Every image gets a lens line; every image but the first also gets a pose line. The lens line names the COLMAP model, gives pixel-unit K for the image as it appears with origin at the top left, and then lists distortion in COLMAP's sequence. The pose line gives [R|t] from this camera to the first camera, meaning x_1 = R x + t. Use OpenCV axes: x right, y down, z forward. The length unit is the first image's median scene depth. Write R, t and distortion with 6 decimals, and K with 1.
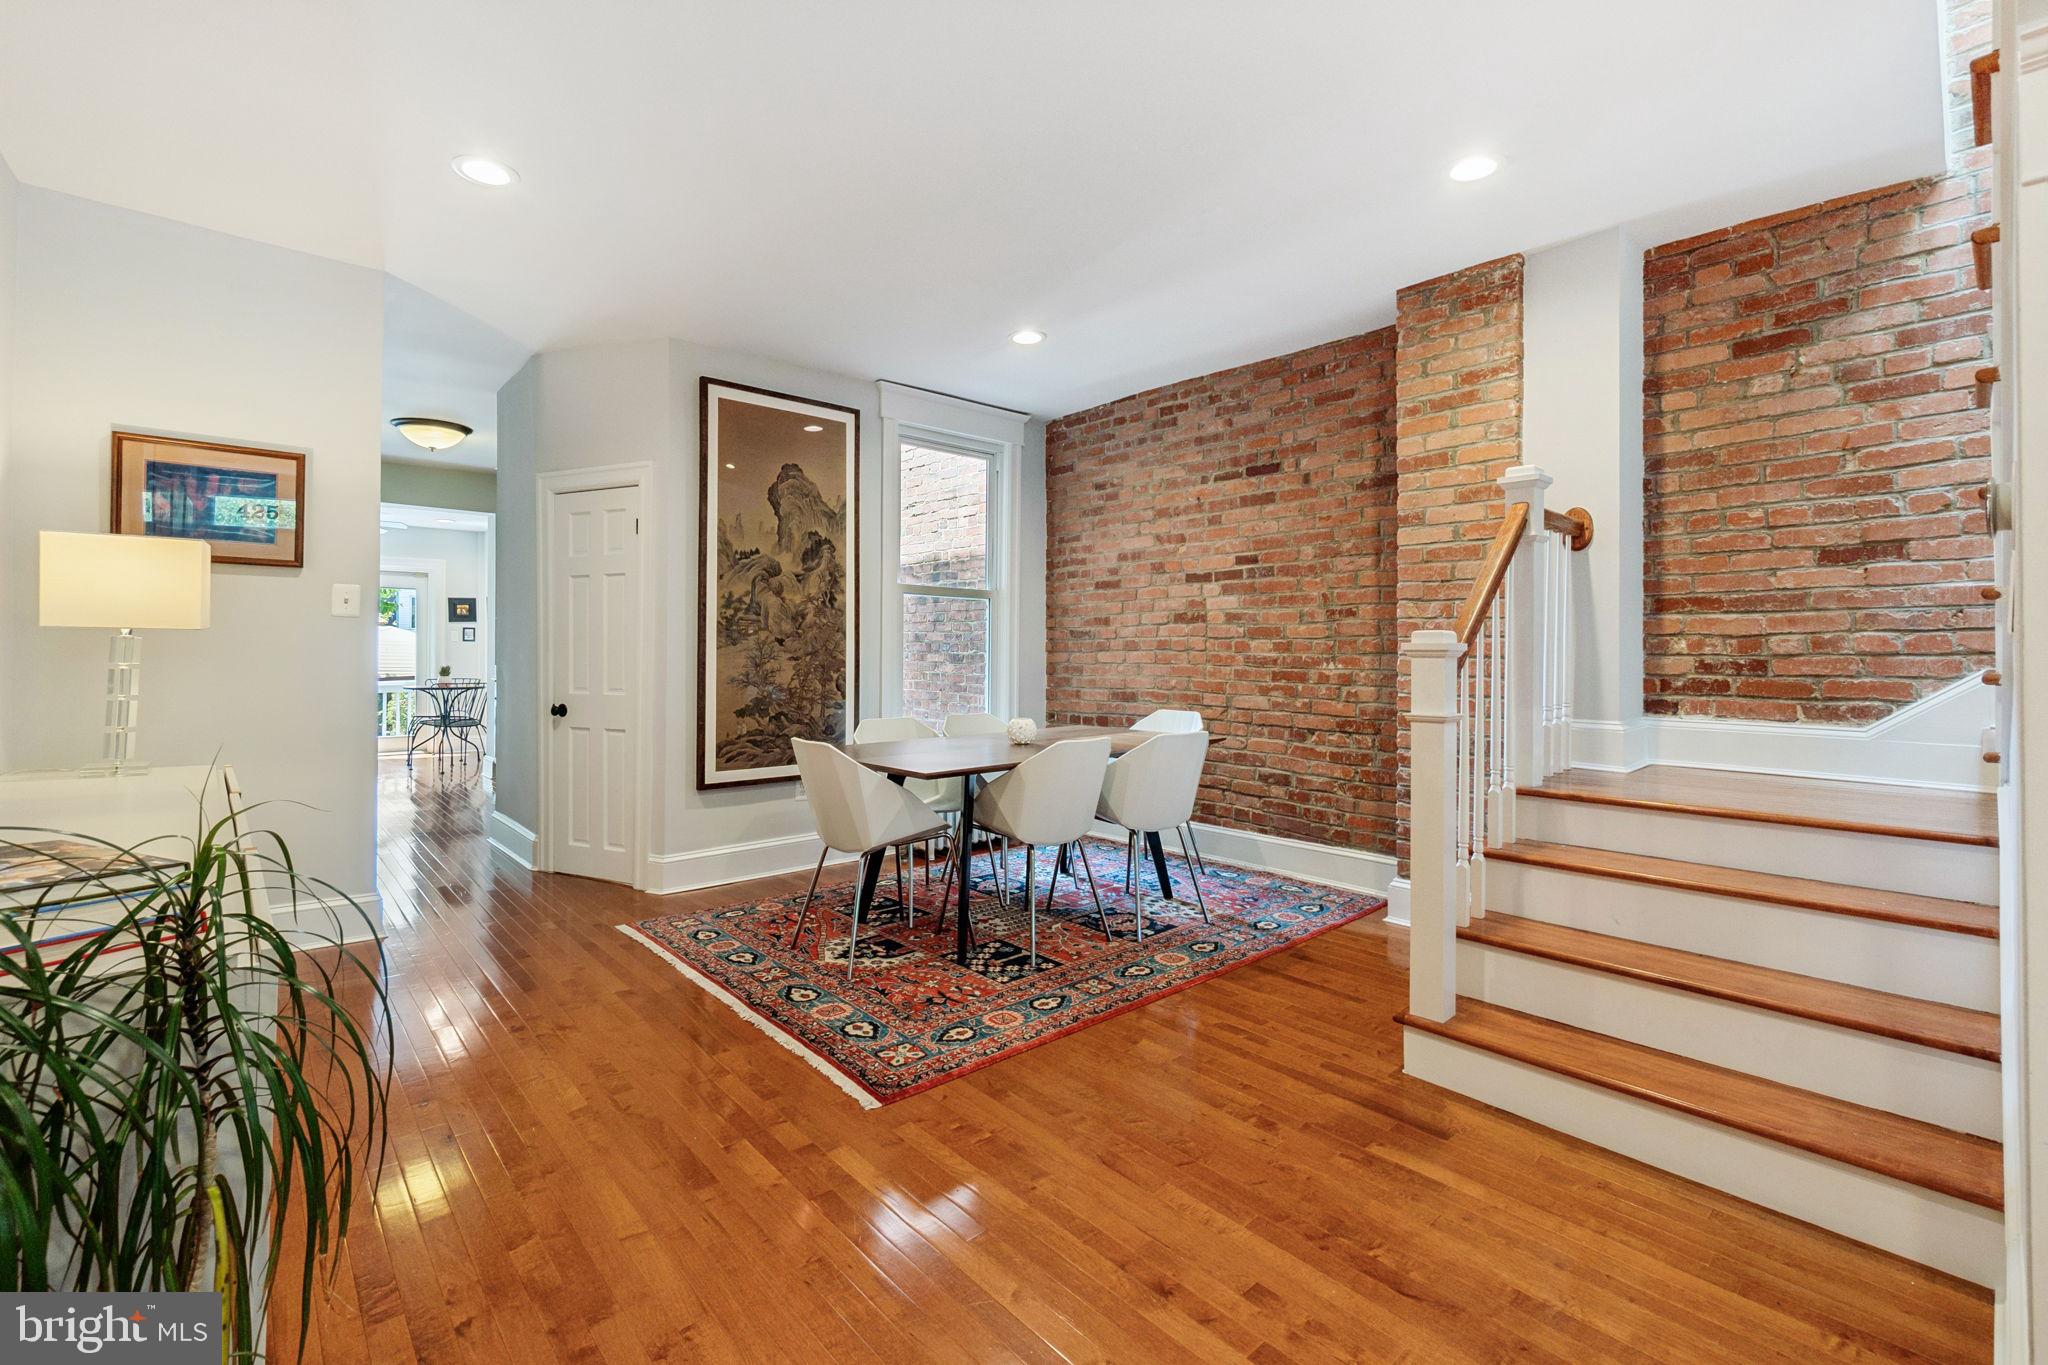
lens RADIAL K [[886.4, 0, 1024.0], [0, 886.4, 665.2], [0, 0, 1]] dist [-0.010070, 0.000762]
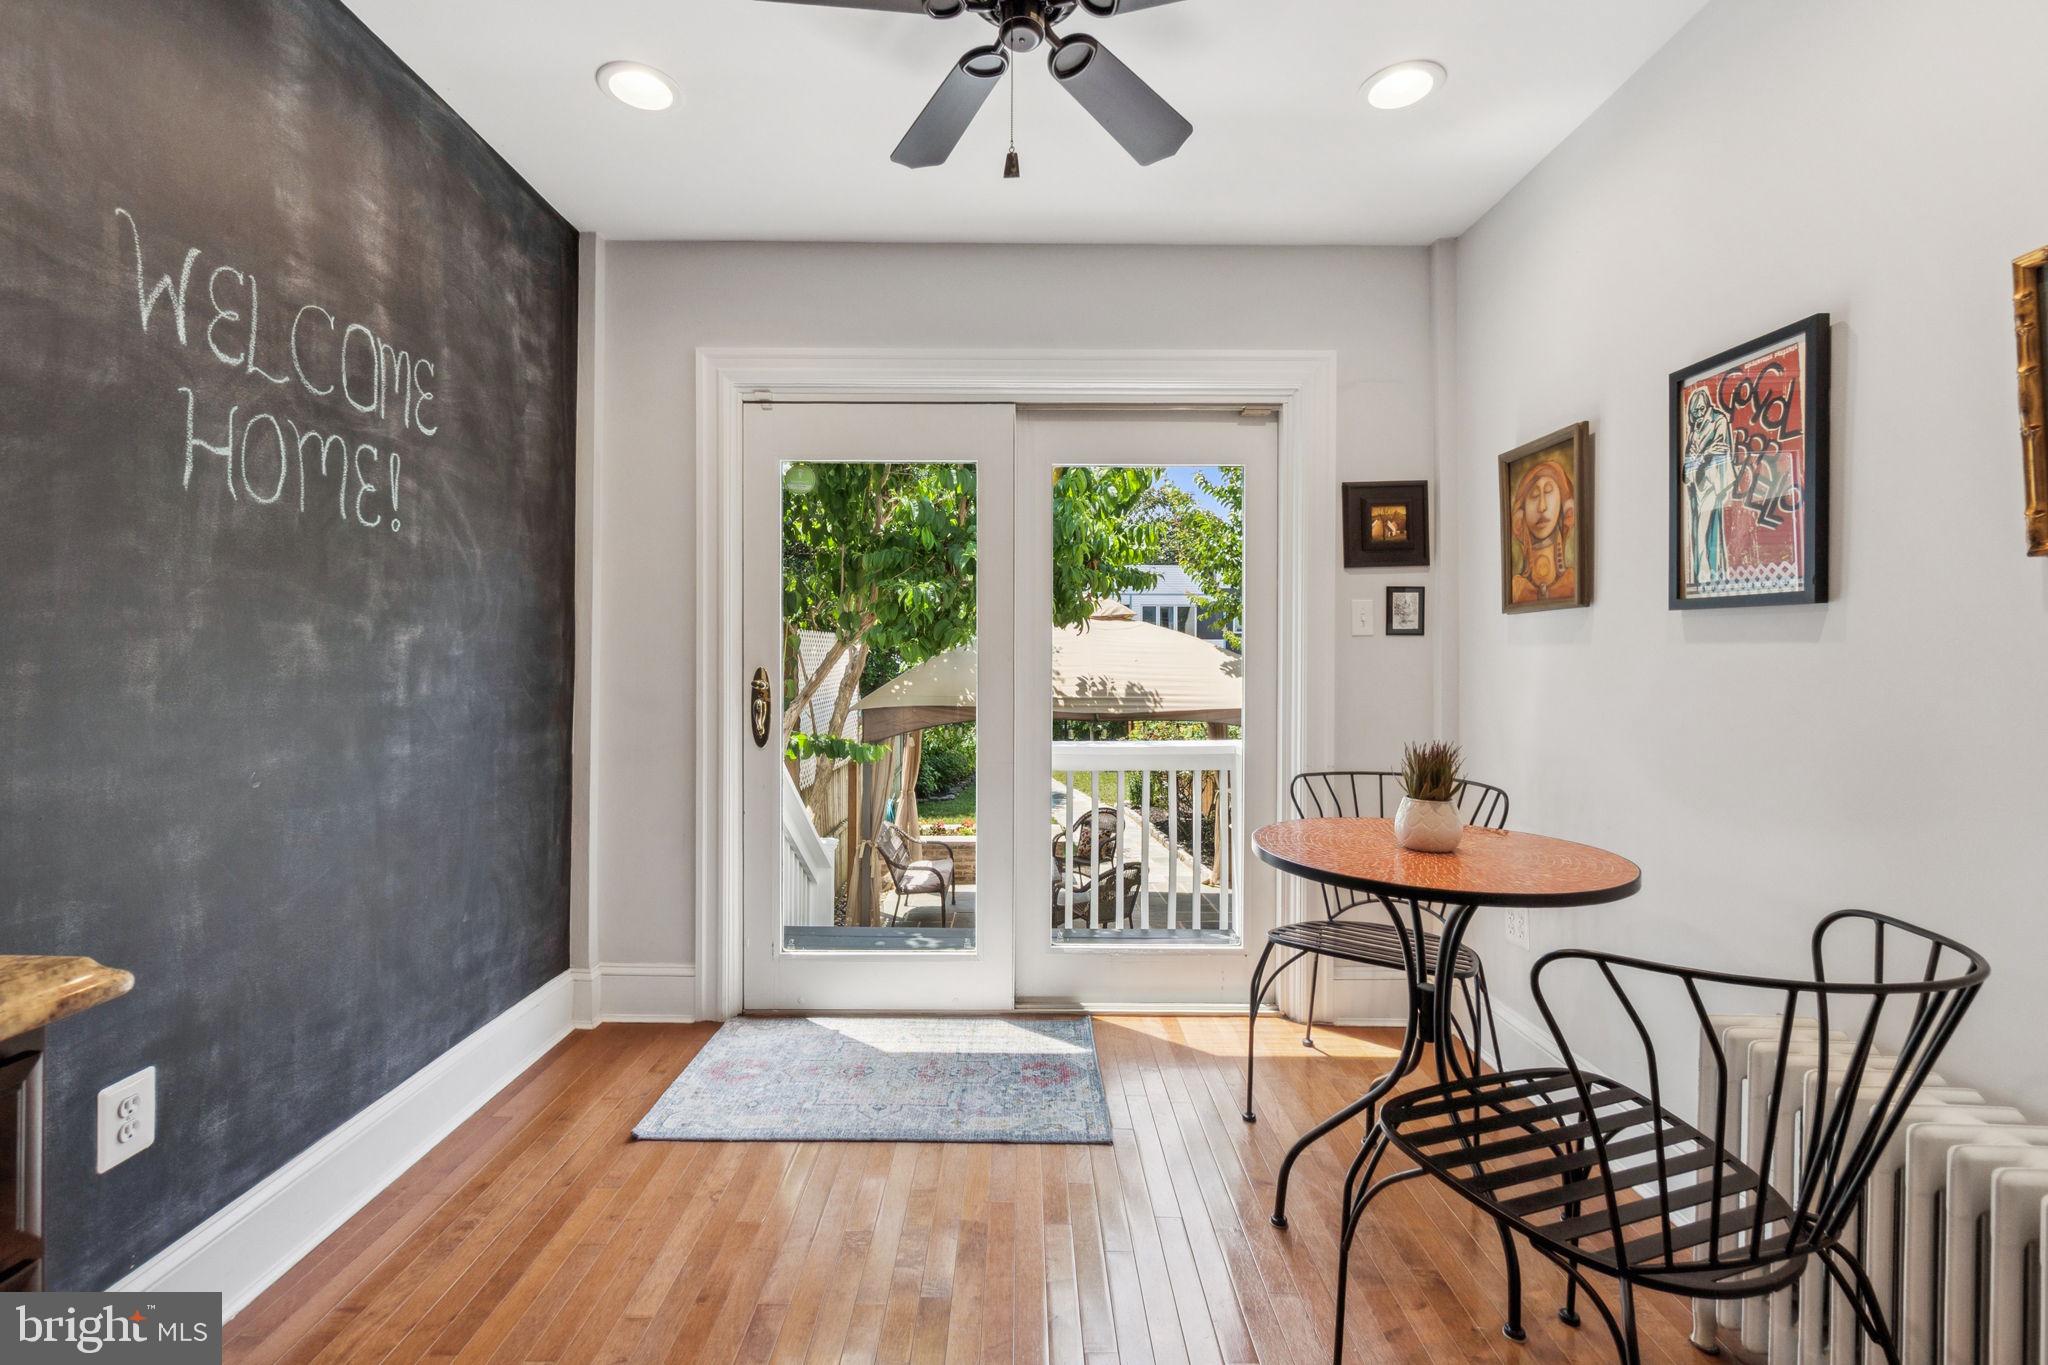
lens RADIAL K [[886.4, 0, 1024.0], [0, 886.4, 672.5], [0, 0, 1]] dist [-0.010070, 0.000762]
pose [[0.746385, 0.000206, -0.665514, -0.538026], [-0.001579, 0.999998, -0.001461, -0.014776], [0.665512, 0.002141, 0.746384, 0.716610]]
